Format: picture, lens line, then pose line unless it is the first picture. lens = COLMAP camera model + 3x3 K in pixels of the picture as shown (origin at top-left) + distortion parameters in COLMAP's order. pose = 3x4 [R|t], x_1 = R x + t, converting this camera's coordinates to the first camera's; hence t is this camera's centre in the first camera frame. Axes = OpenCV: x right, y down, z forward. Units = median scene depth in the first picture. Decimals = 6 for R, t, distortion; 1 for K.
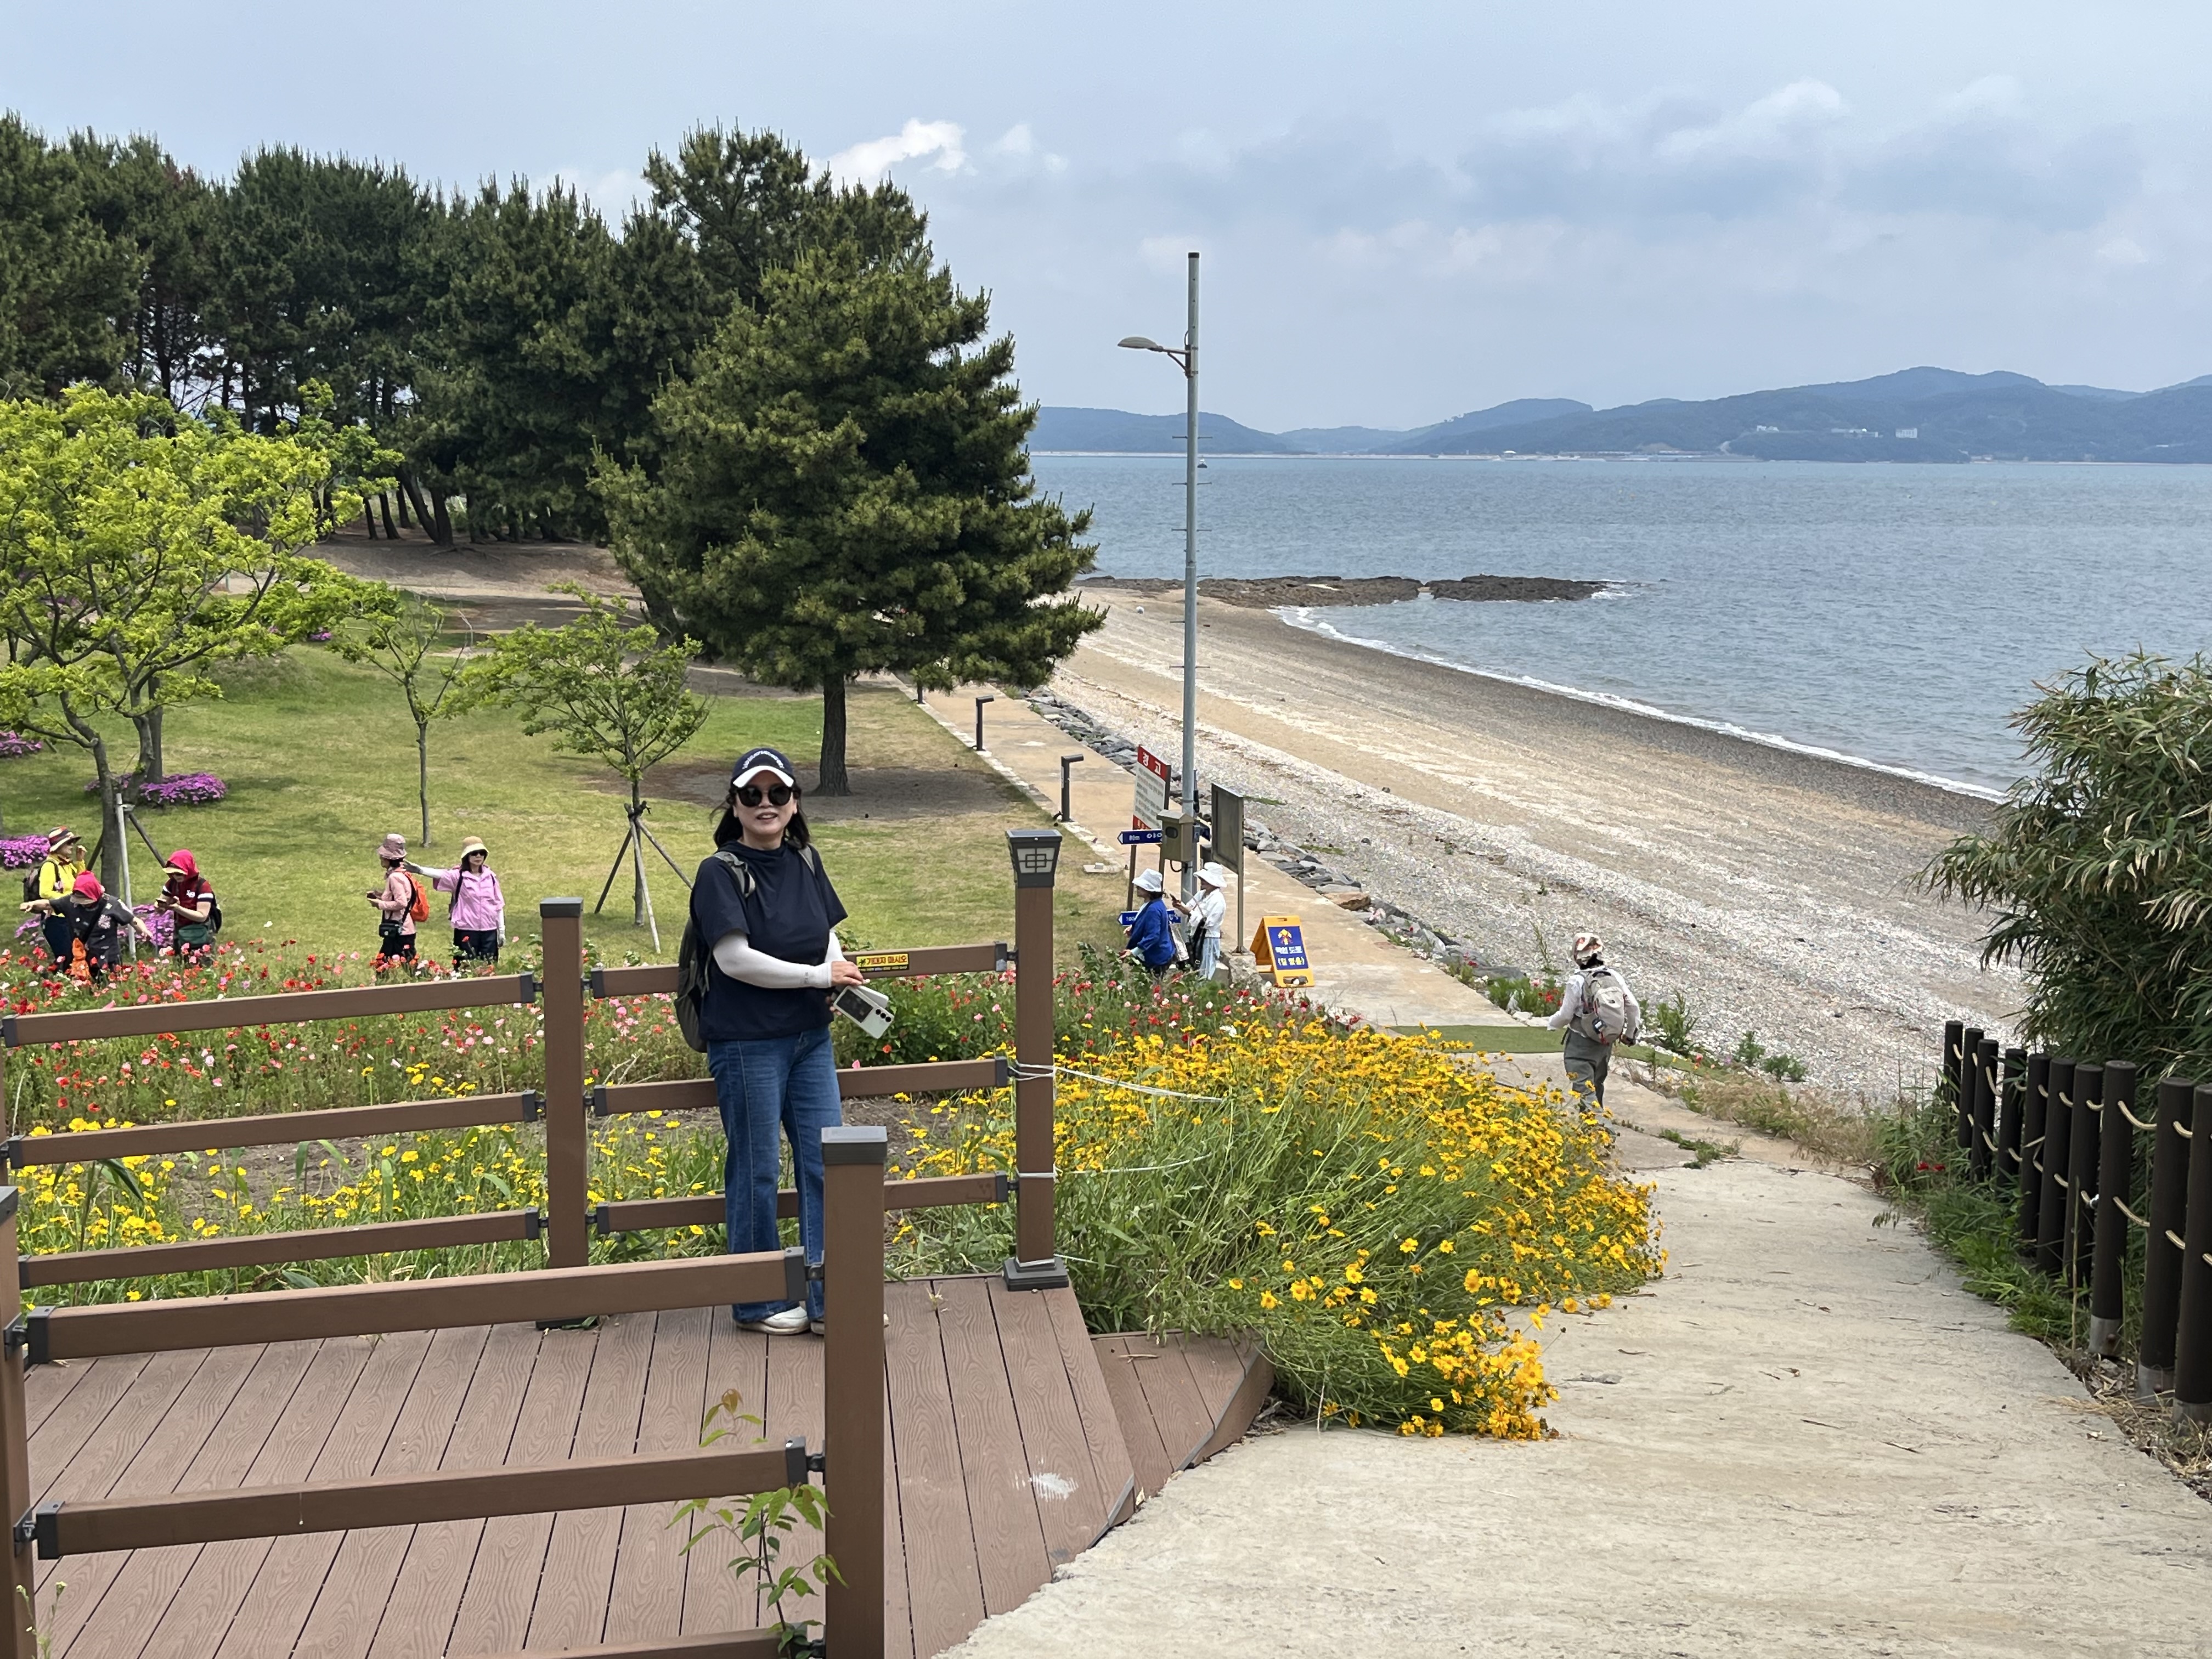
lens RADIAL K [[2510.5, 0, 1106.0], [0, 2510.5, 829.5], [0, 0, 1]] dist [0.120568, -0.315503]
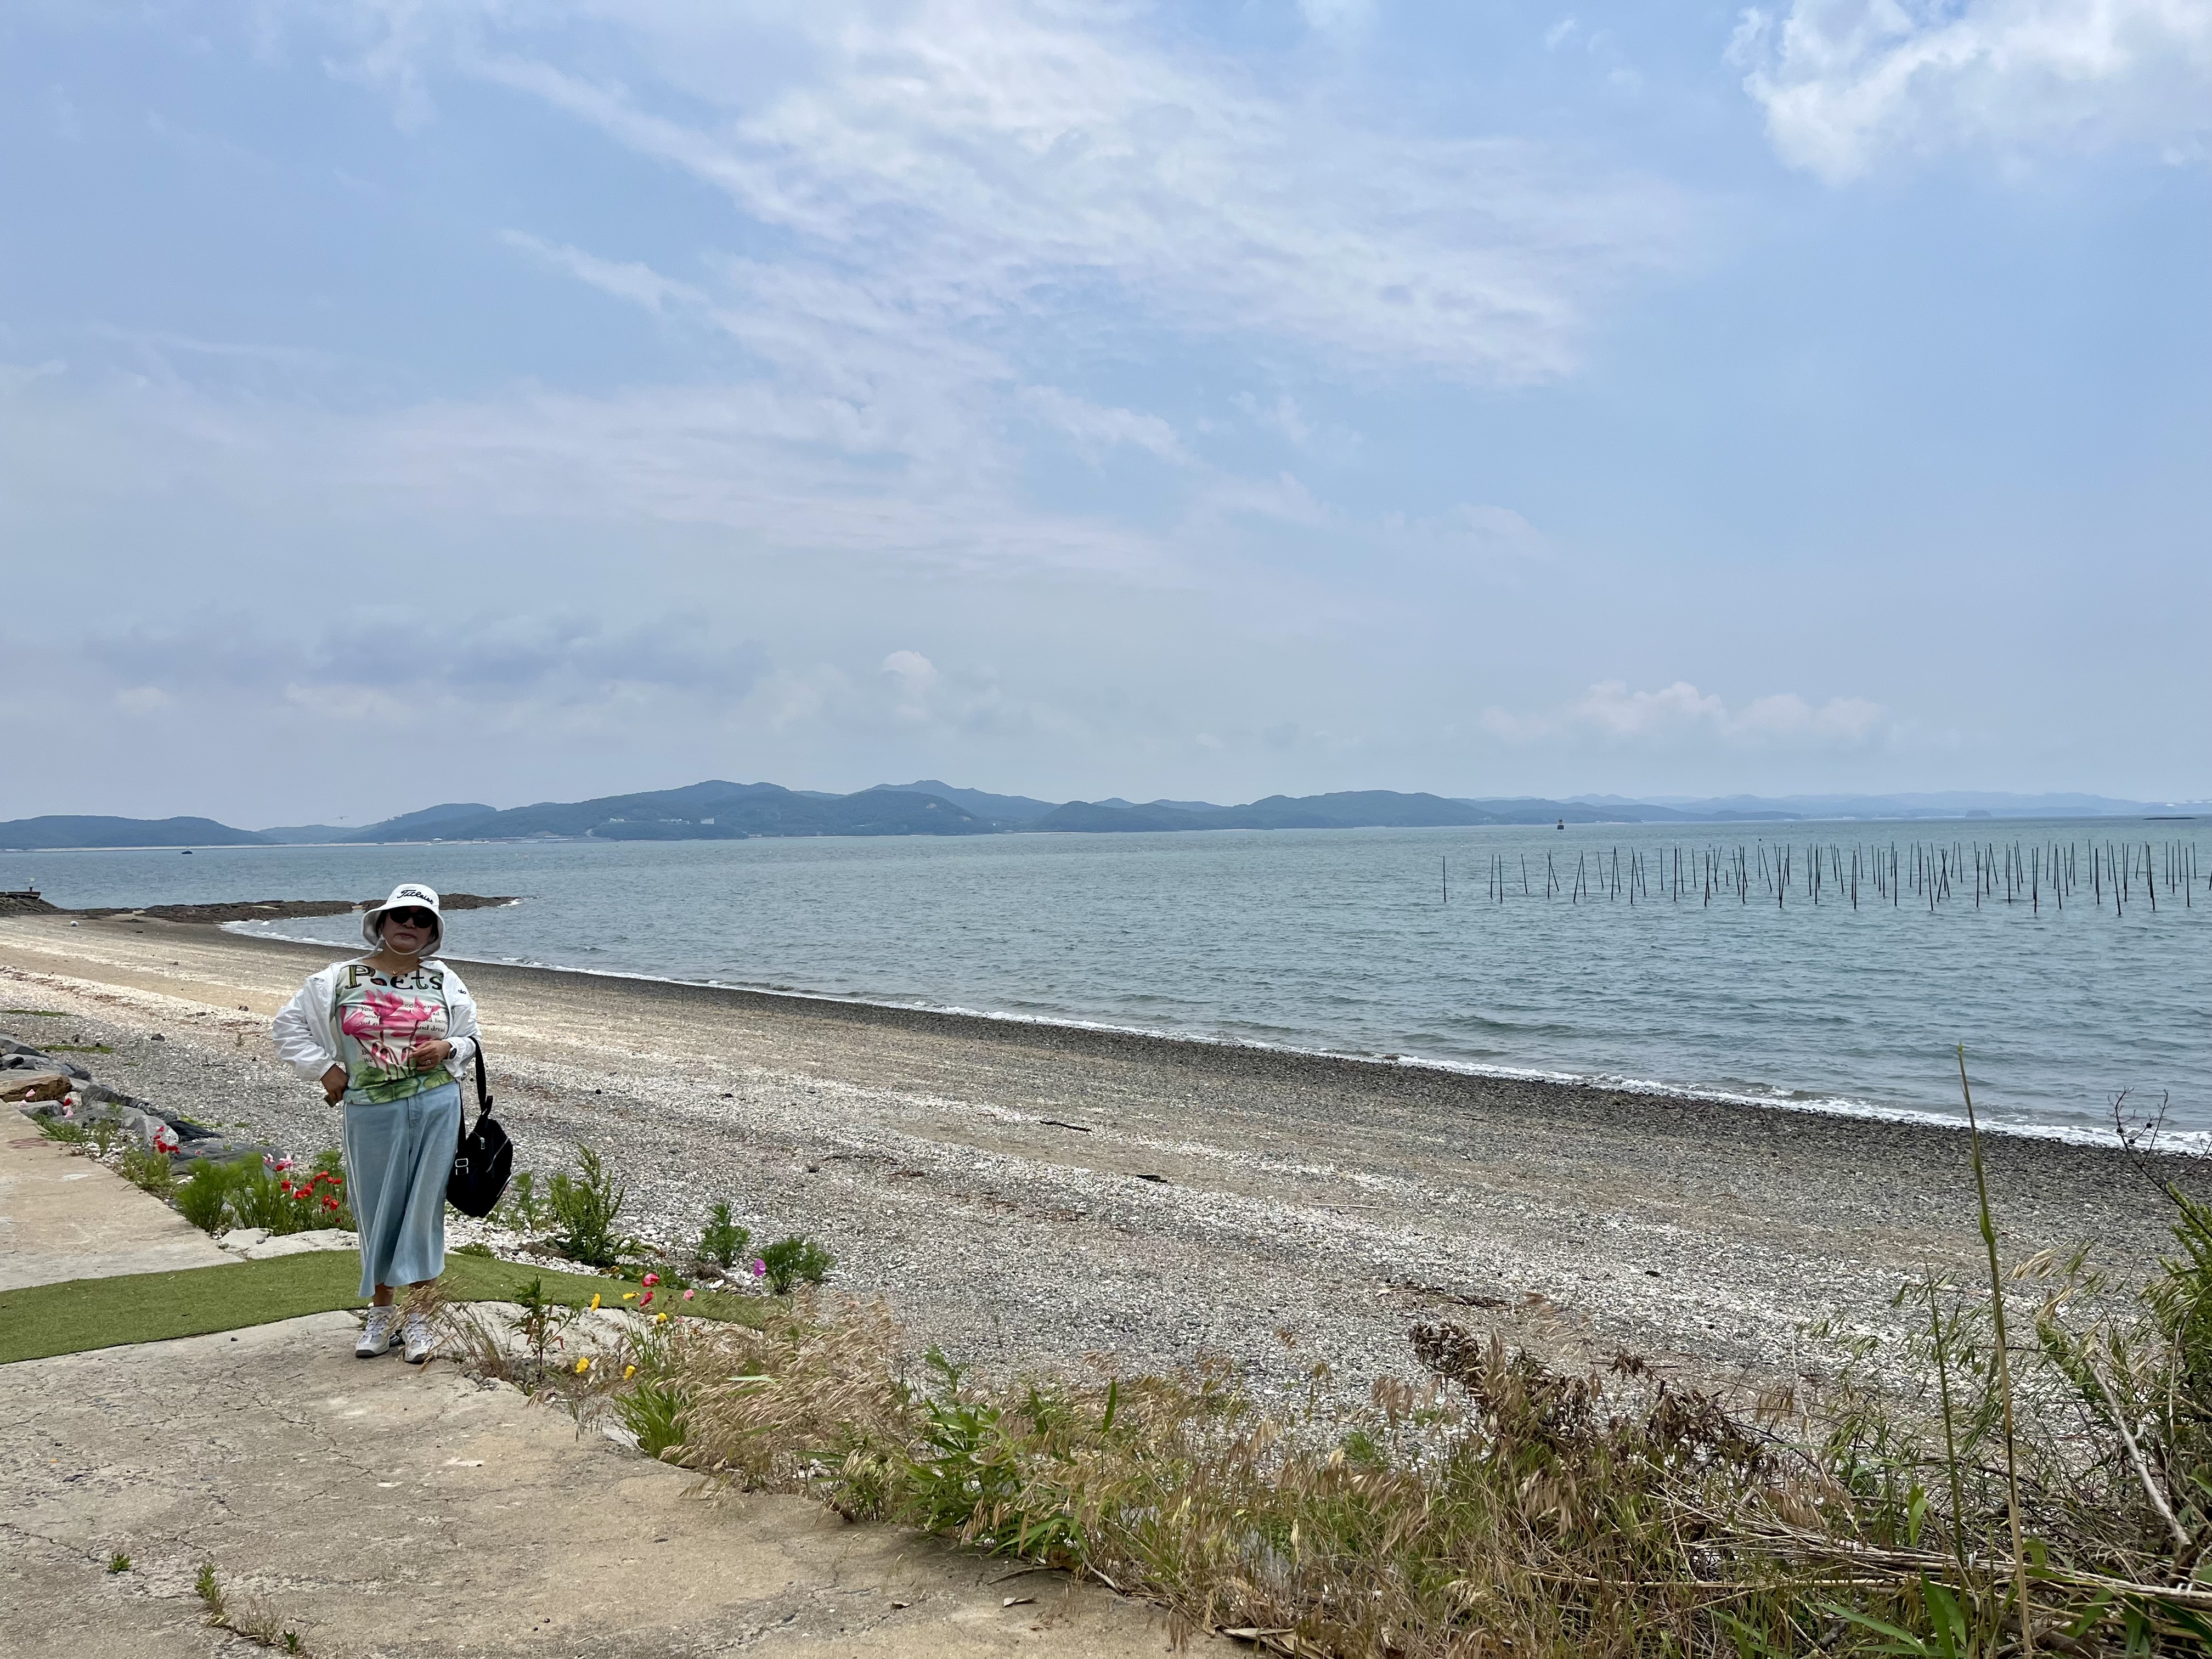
lens RADIAL K [[1627.8, 0, 1140.9], [0, 1627.8, 872.6], [0, 0, 1]] dist [-0.000590, -0.003953]
pose [[0.844923, -0.030822, 0.534000, 0.108857], [0.099286, 0.990026, -0.099951, 0.039933], [-0.525593, 0.137470, 0.839556, 0.485969]]
